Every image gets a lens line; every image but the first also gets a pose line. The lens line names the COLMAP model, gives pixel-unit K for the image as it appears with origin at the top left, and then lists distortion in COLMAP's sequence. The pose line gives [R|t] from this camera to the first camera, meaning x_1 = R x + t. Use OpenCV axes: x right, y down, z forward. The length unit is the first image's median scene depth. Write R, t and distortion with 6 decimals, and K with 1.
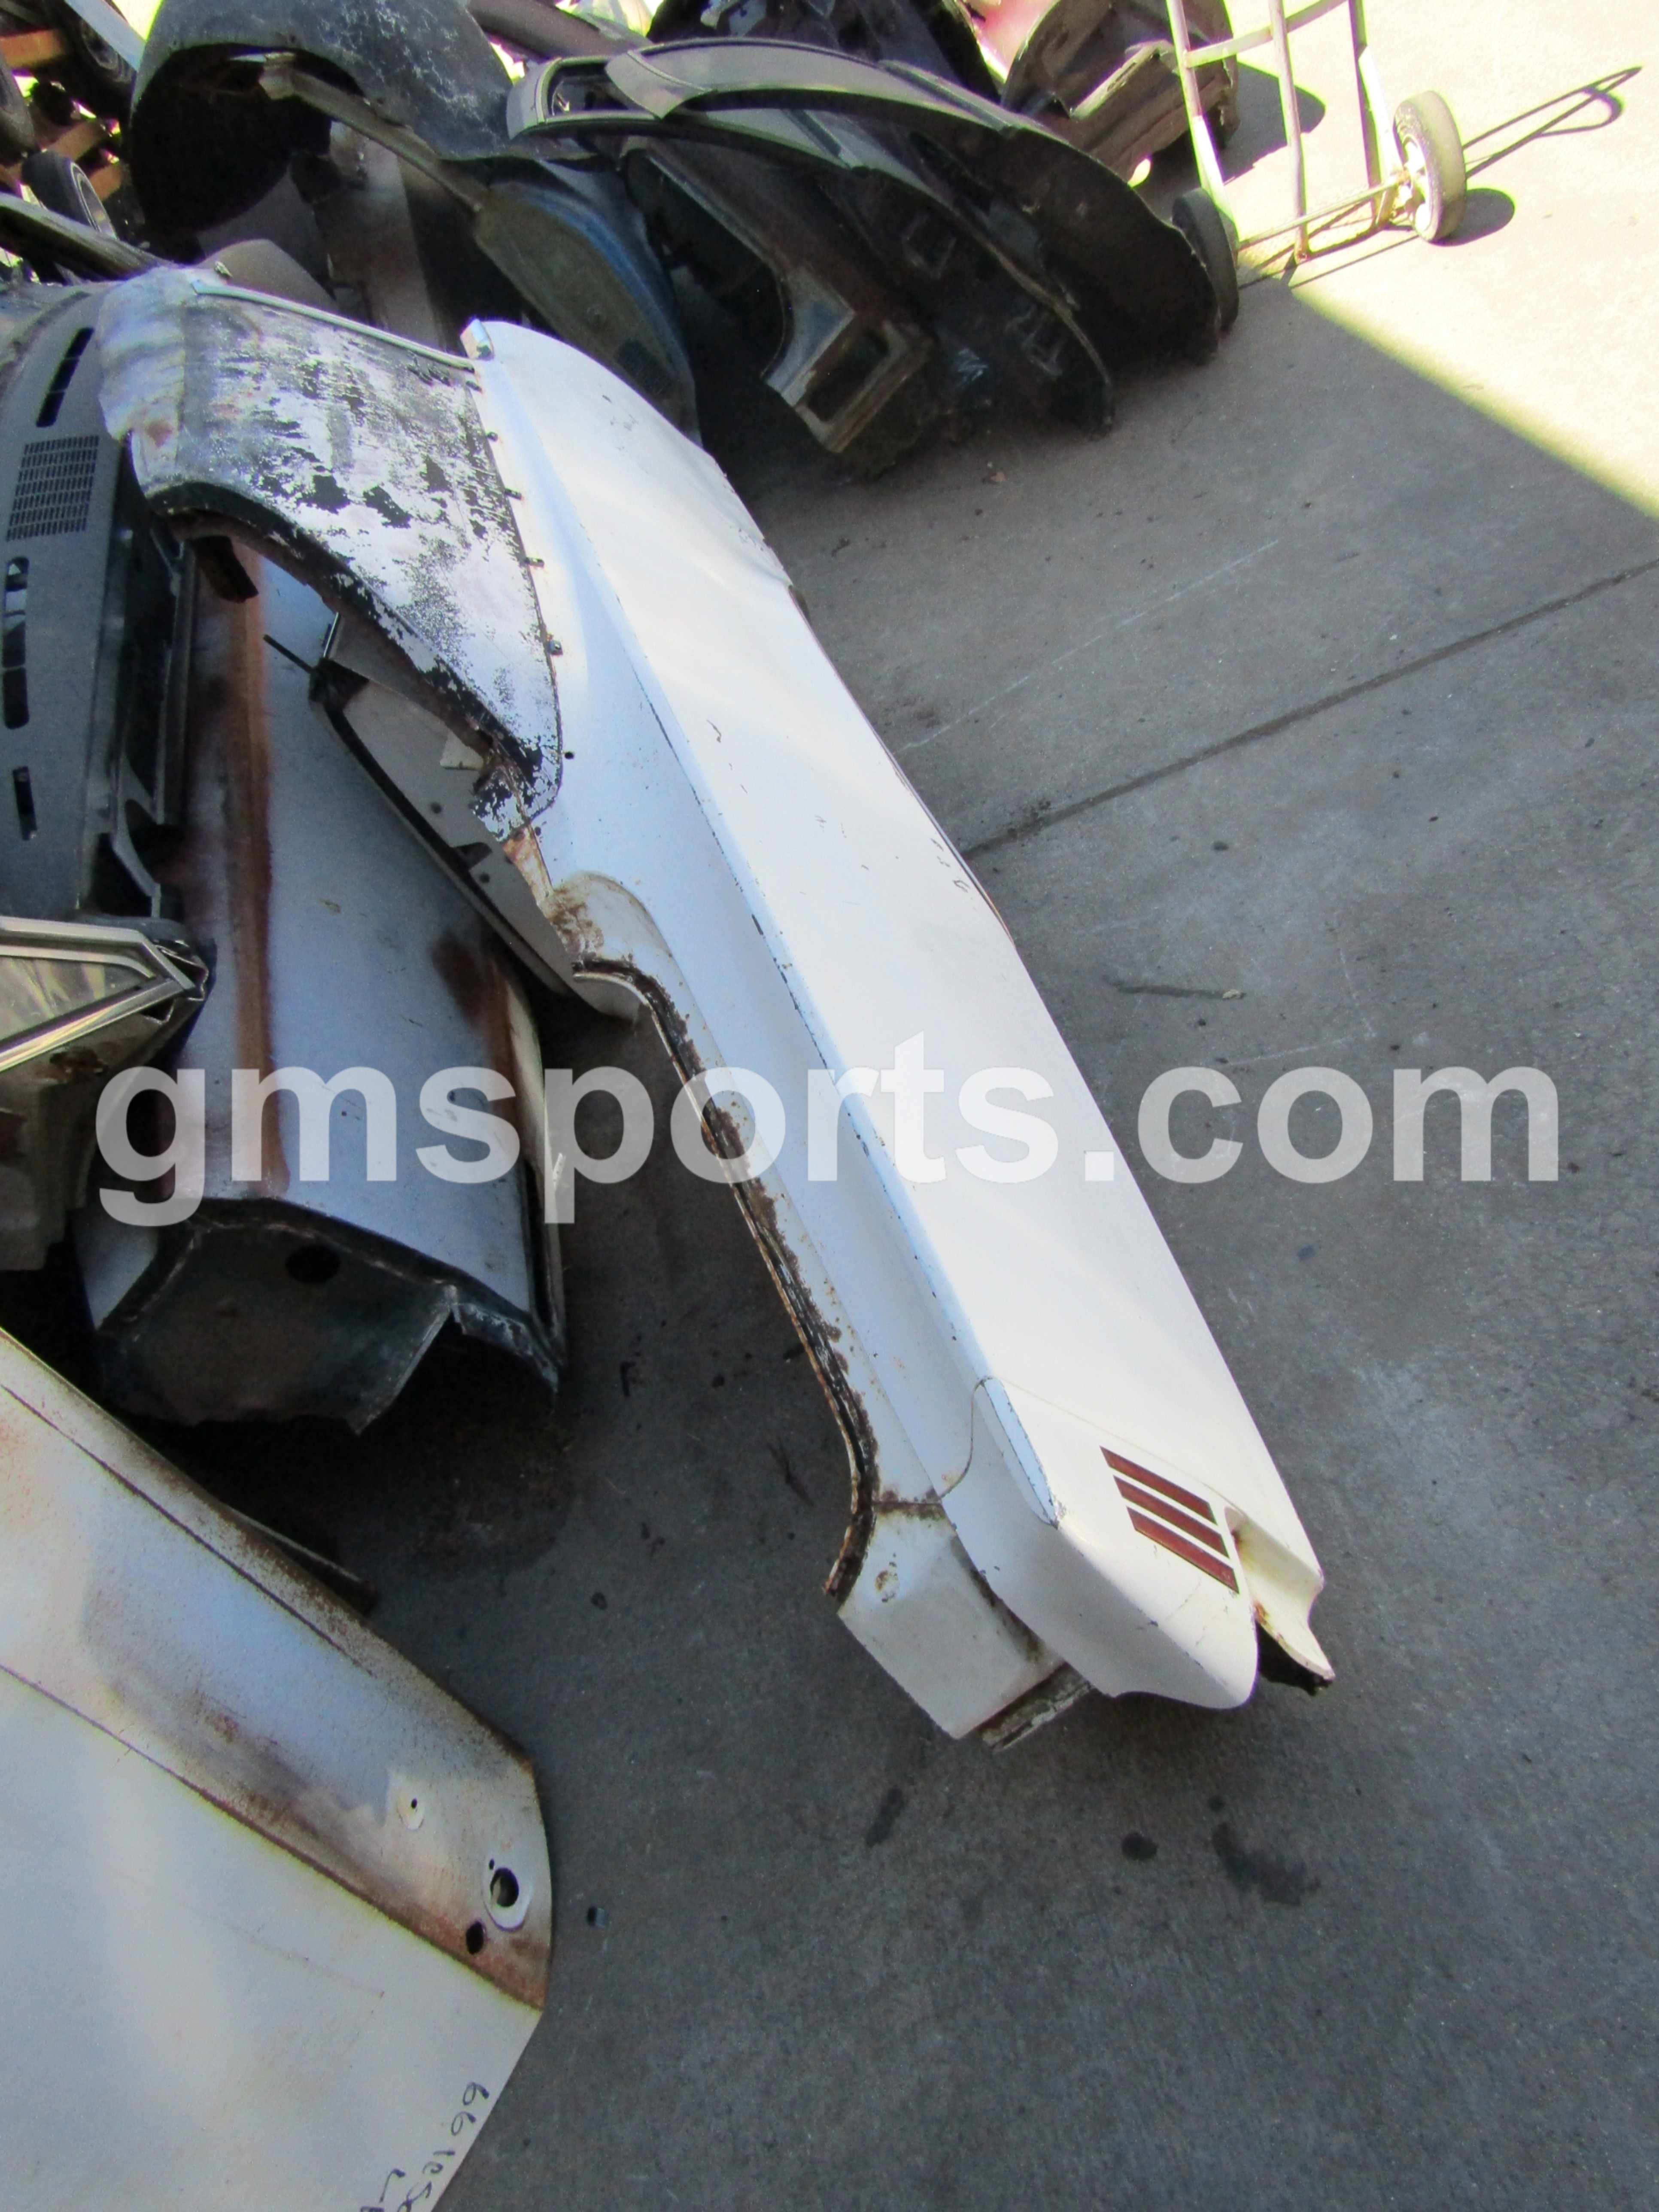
lens RADIAL K [[1585.7, 0, 826.4], [0, 1585.7, 1060.4], [0, 0, 1]] dist [0.010472, -0.002785]
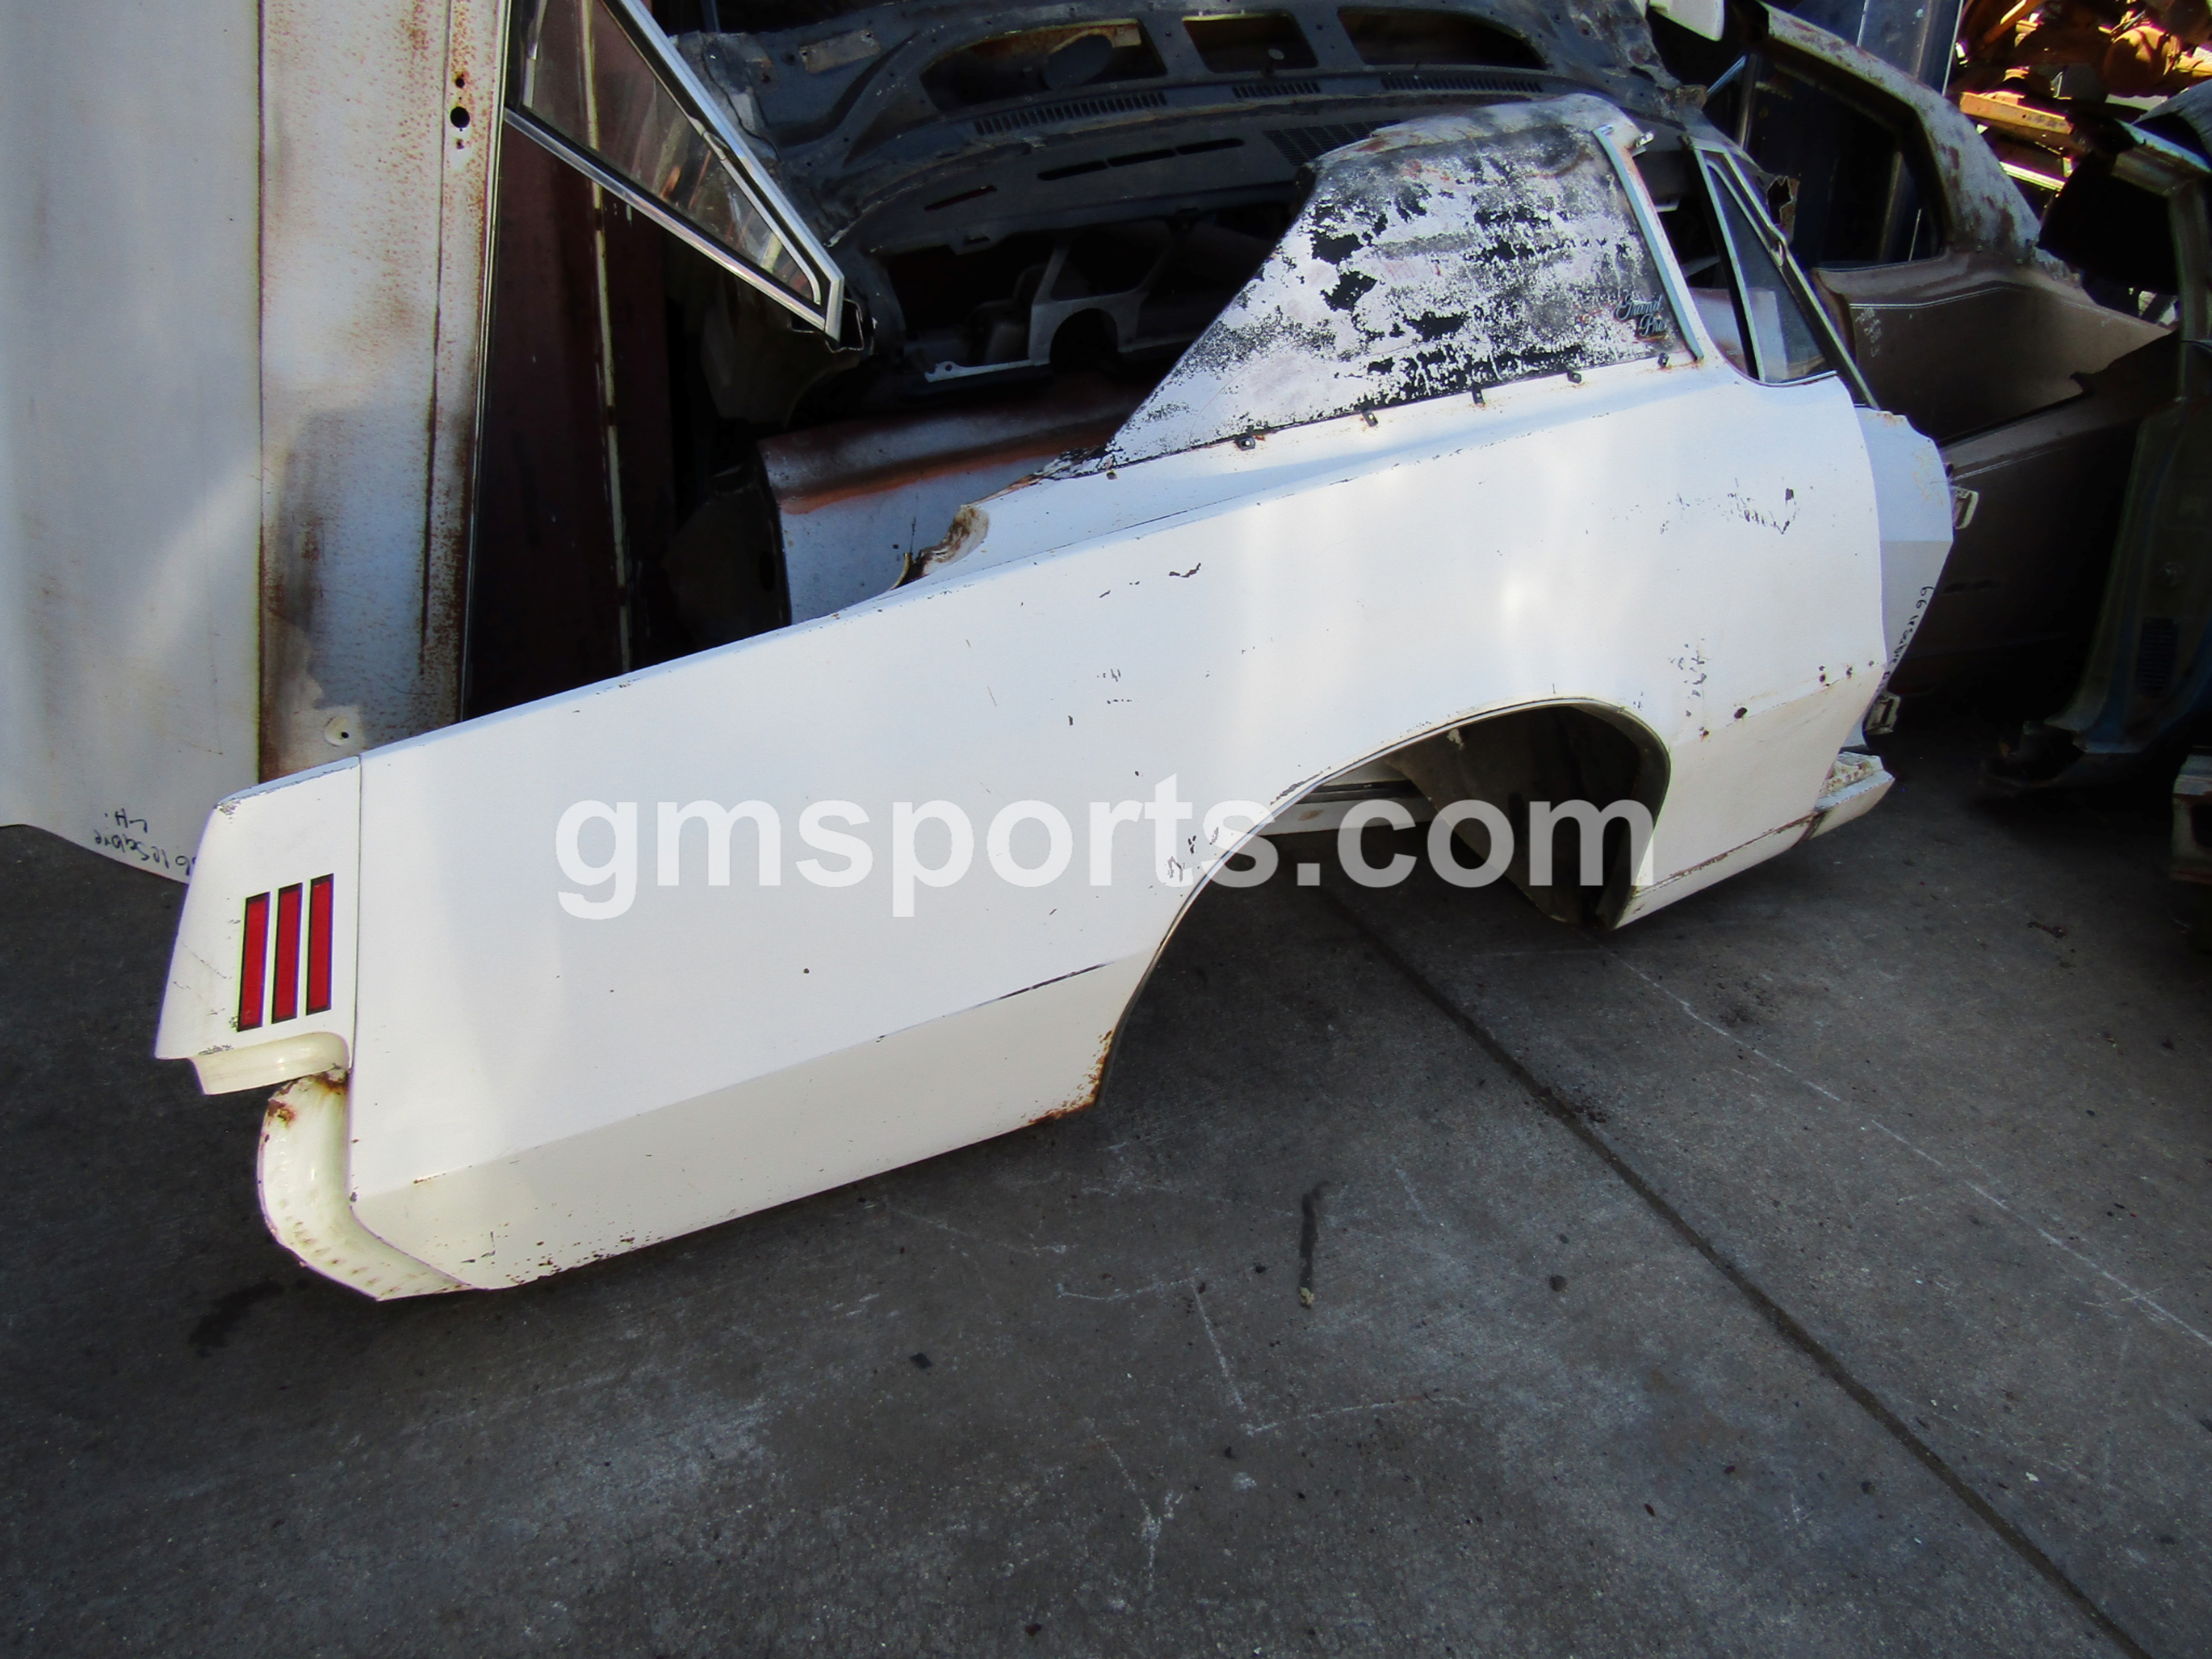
lens RADIAL K [[1569.9, 0, 1134.9], [0, 1569.9, 821.7], [0, 0, 1]] dist [0.008132, -0.002787]
pose [[0.239669, 0.794122, -0.558506, 0.545252], [-0.835536, 0.461673, 0.297889, -0.359842], [0.494408, 0.395257, 0.774166, 0.231614]]
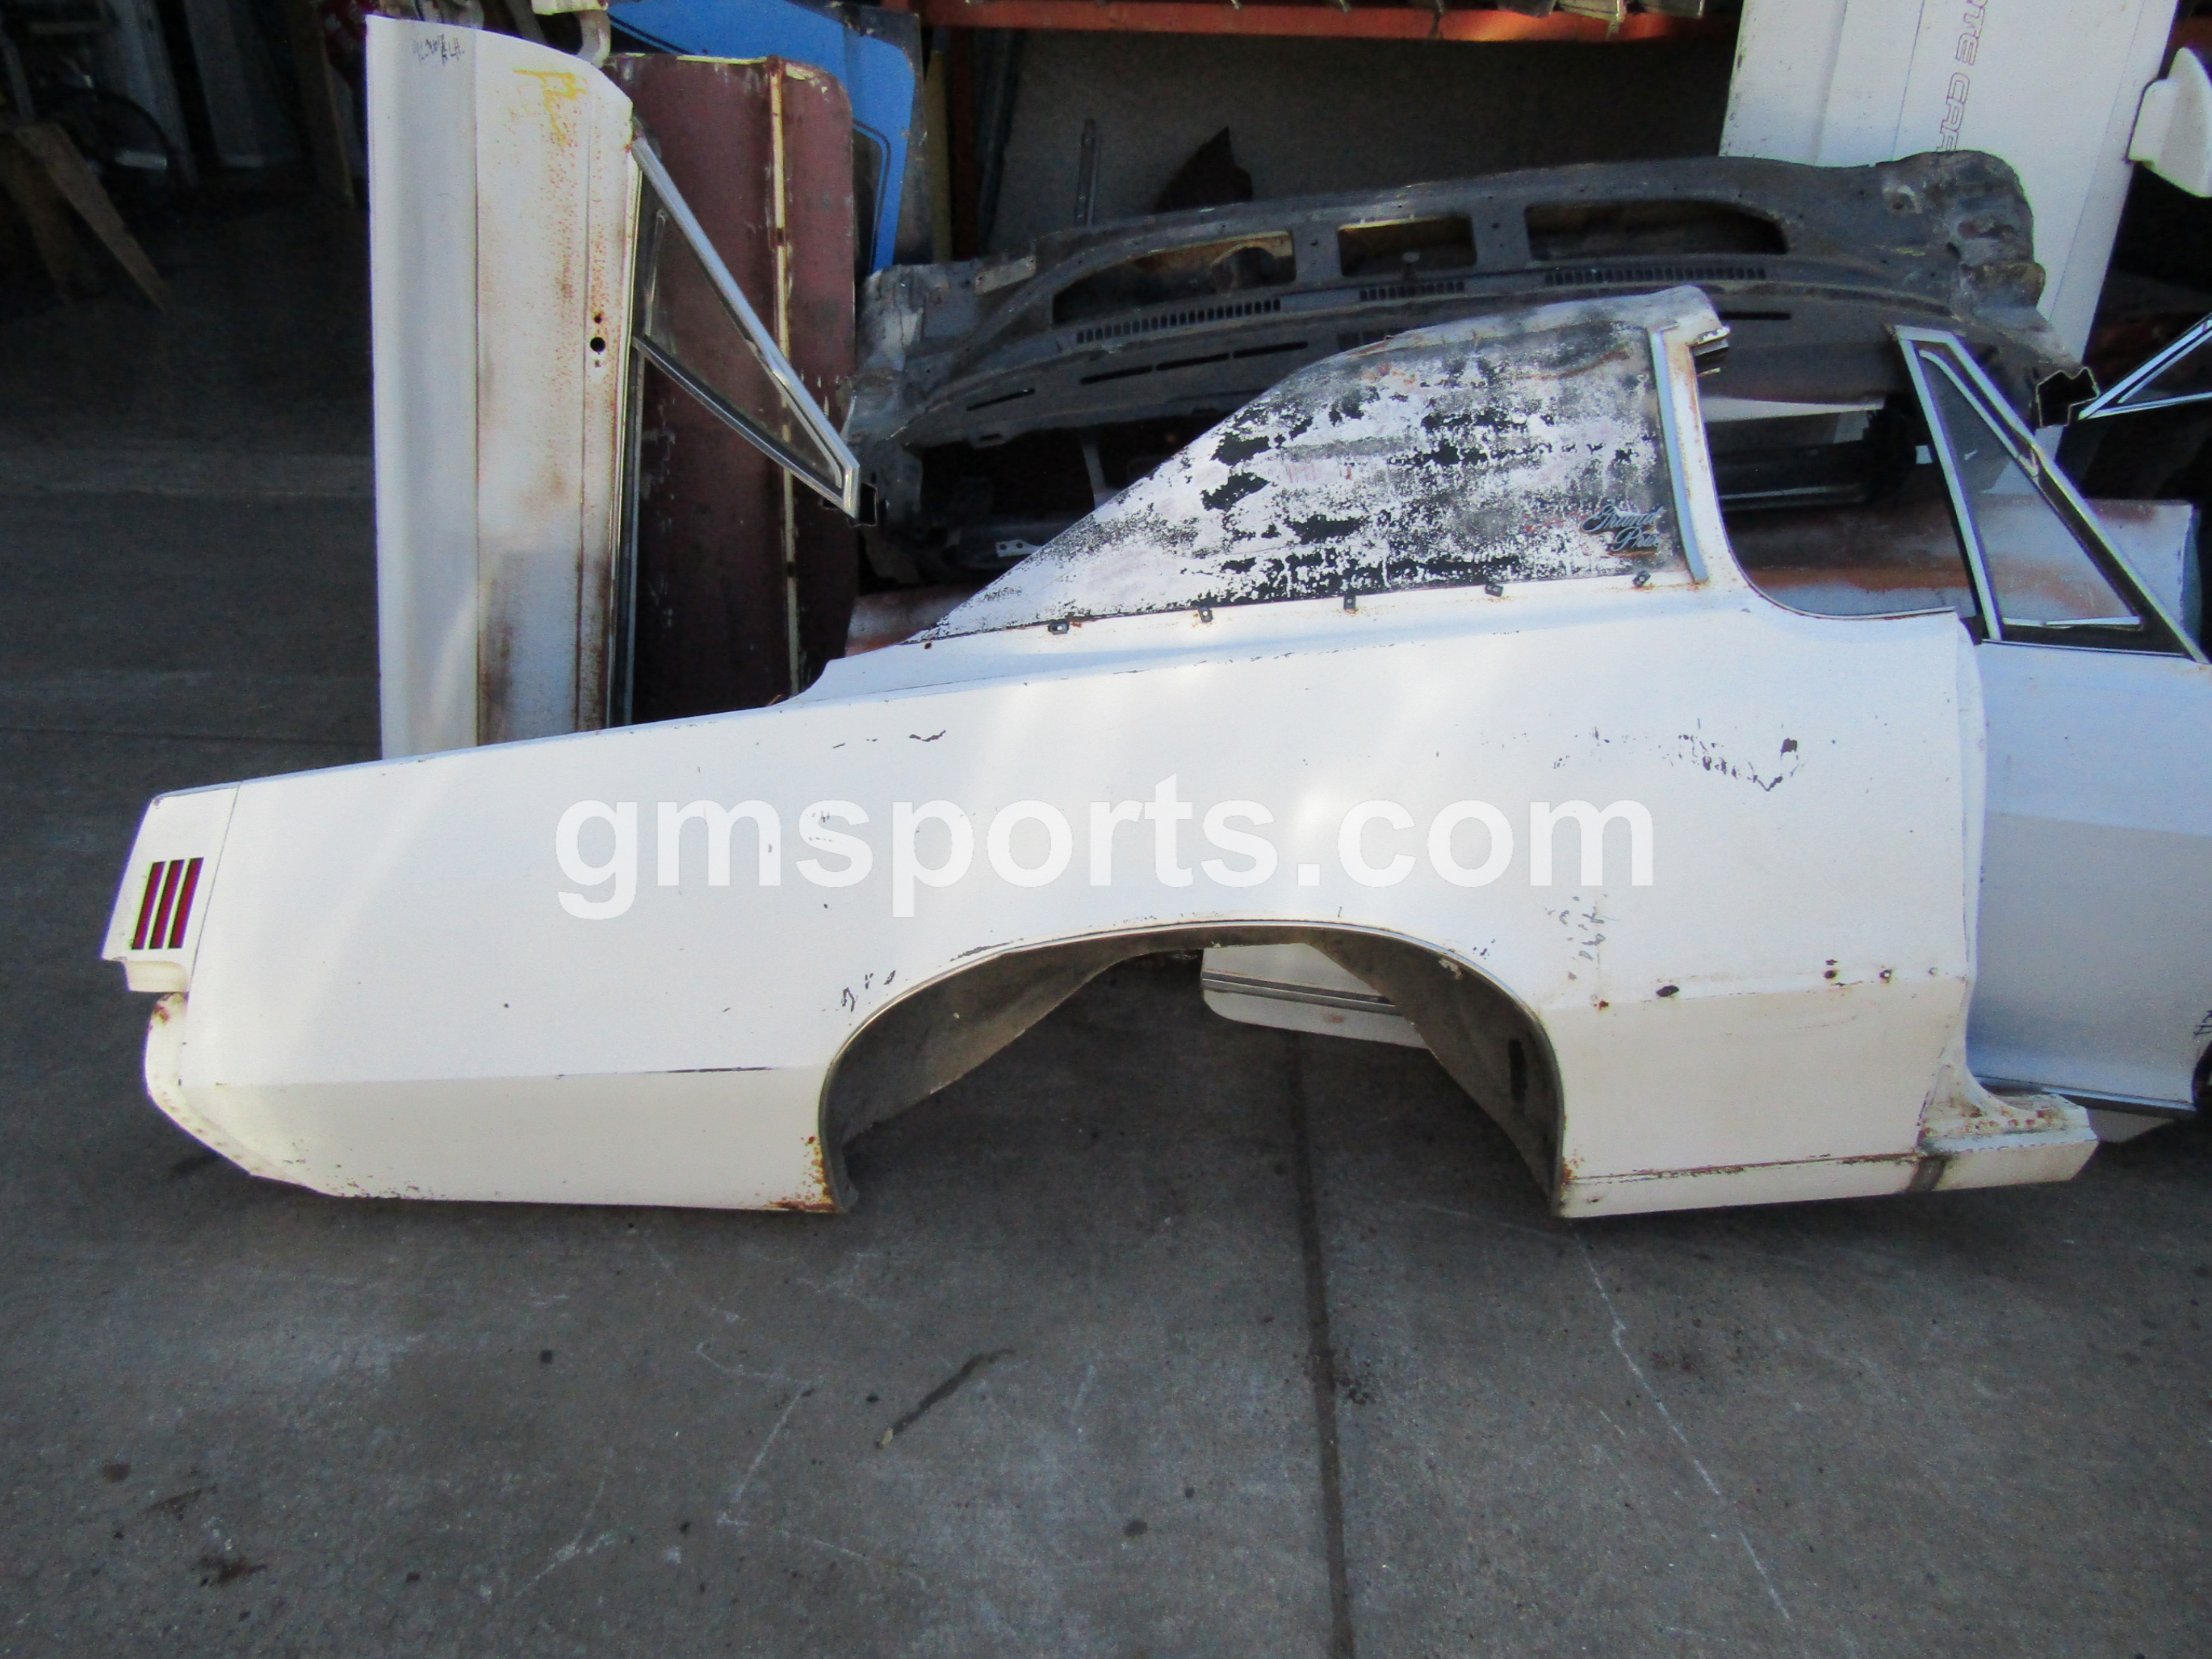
lens RADIAL K [[1585.7, 0, 1116.0], [0, 1585.7, 833.7], [0, 0, 1]] dist [0.010472, -0.002785]
pose [[-0.248997, 0.736940, -0.628426, 0.575961], [-0.631484, 0.368435, 0.682264, -0.910466], [0.734322, 0.566723, 0.373627, 0.634388]]
